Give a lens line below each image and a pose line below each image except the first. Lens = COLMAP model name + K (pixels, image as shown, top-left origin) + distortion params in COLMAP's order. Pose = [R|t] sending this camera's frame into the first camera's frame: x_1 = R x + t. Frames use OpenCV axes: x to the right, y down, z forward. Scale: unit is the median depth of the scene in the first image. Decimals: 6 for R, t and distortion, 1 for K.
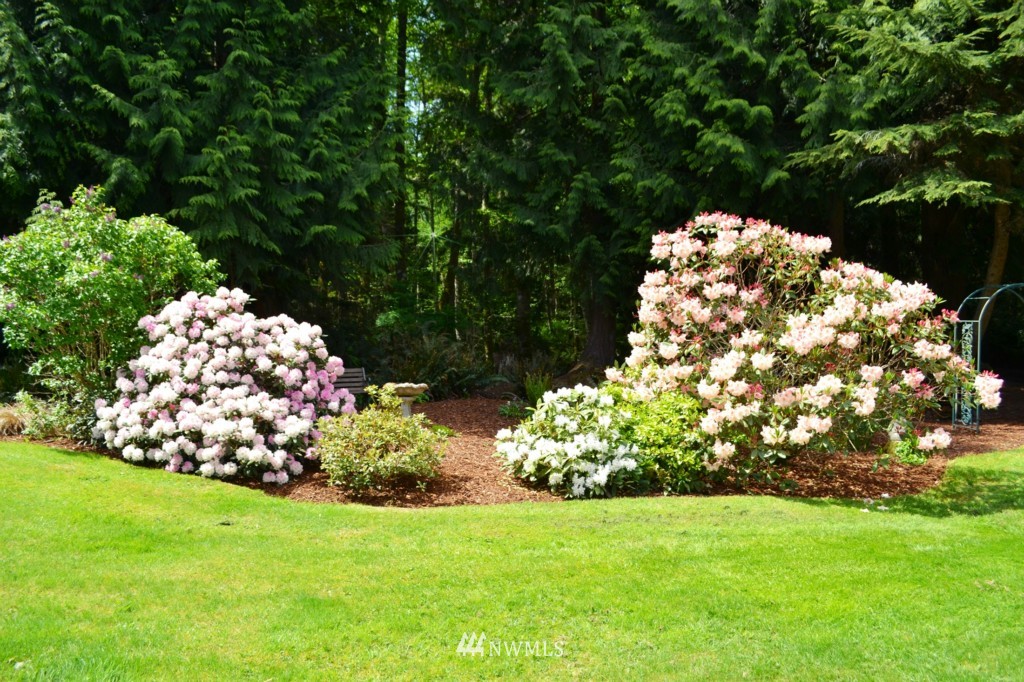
lens RADIAL K [[809.0, 0, 512.1], [0, 809.0, 353.6], [0, 0, 1]] dist [-0.102455, 0.042348]
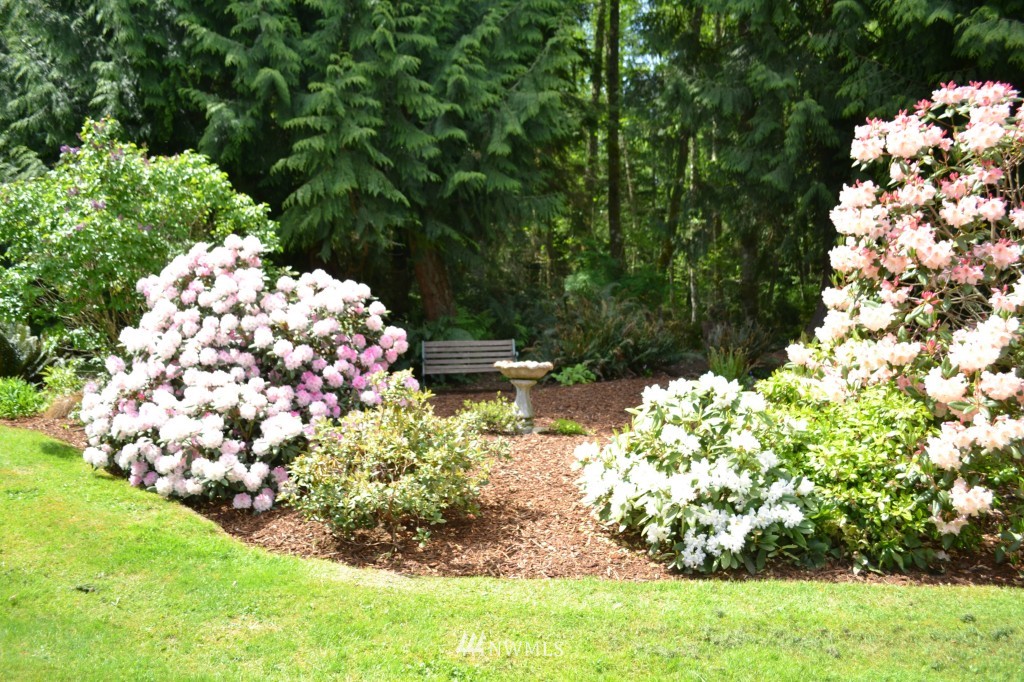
lens RADIAL K [[809.0, 0, 512.1], [0, 809.0, 353.6], [0, 0, 1]] dist [-0.102455, 0.042348]
pose [[0.952432, 0.007469, -0.304660, 0.126138], [0.004281, 0.999273, 0.037880, 0.000413], [0.304722, -0.037382, 0.951708, 0.396932]]
